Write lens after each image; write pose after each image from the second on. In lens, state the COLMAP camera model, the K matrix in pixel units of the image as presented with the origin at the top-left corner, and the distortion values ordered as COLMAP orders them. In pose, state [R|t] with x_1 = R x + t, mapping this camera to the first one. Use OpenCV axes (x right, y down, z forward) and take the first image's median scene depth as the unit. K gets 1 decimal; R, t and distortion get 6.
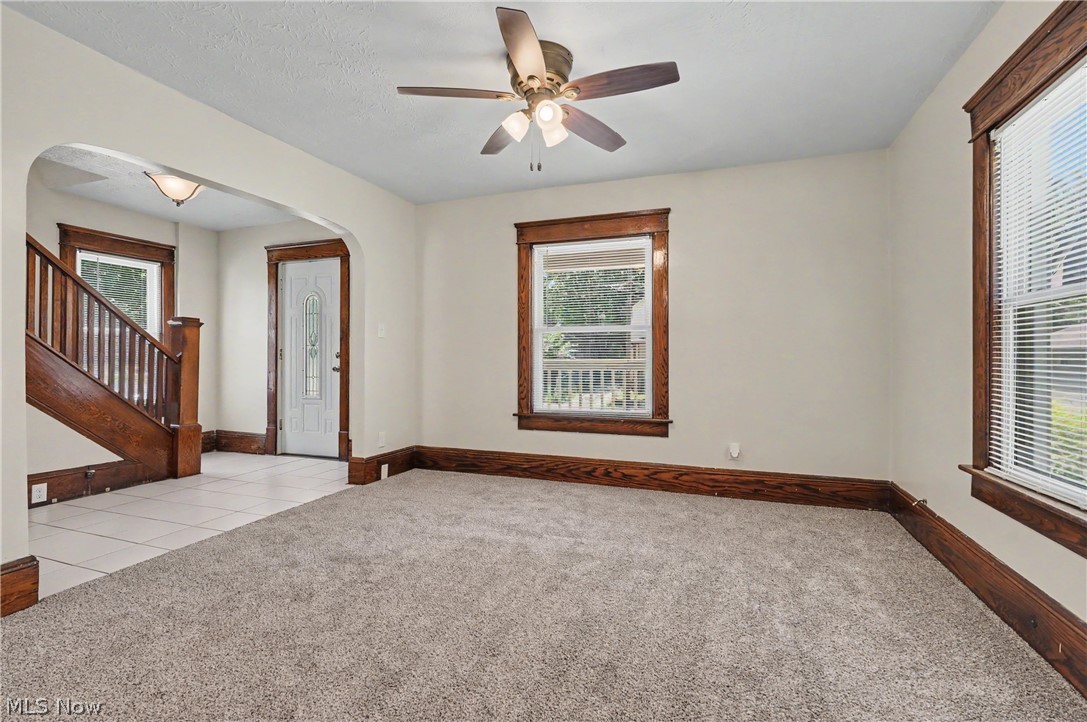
lens RADIAL K [[496.9, 0, 540.8], [0, 496.9, 354.9], [0, 0, 1]] dist [-0.009057, 0.000464]
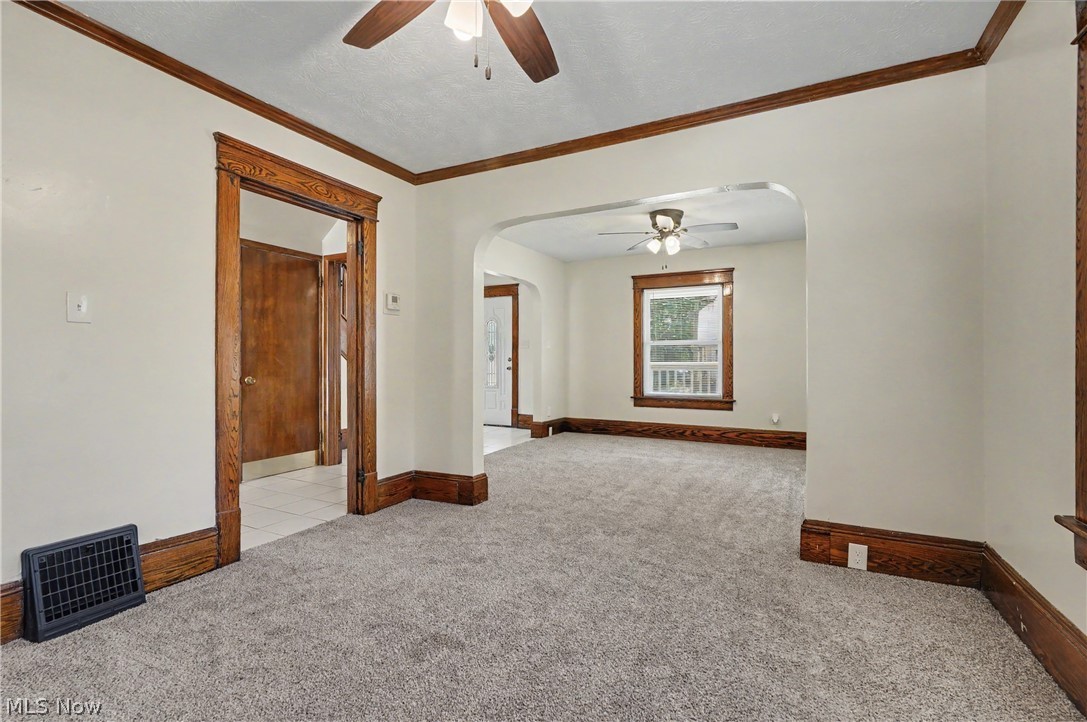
lens RADIAL K [[496.9, 0, 537.4], [0, 496.9, 360.1], [0, 0, 1]] dist [-0.009057, 0.000464]
pose [[0.992047, -0.001152, -0.125862, -0.151077], [0.002139, 0.999968, 0.007703, -0.010527], [0.125849, -0.007911, 0.992018, -0.602016]]
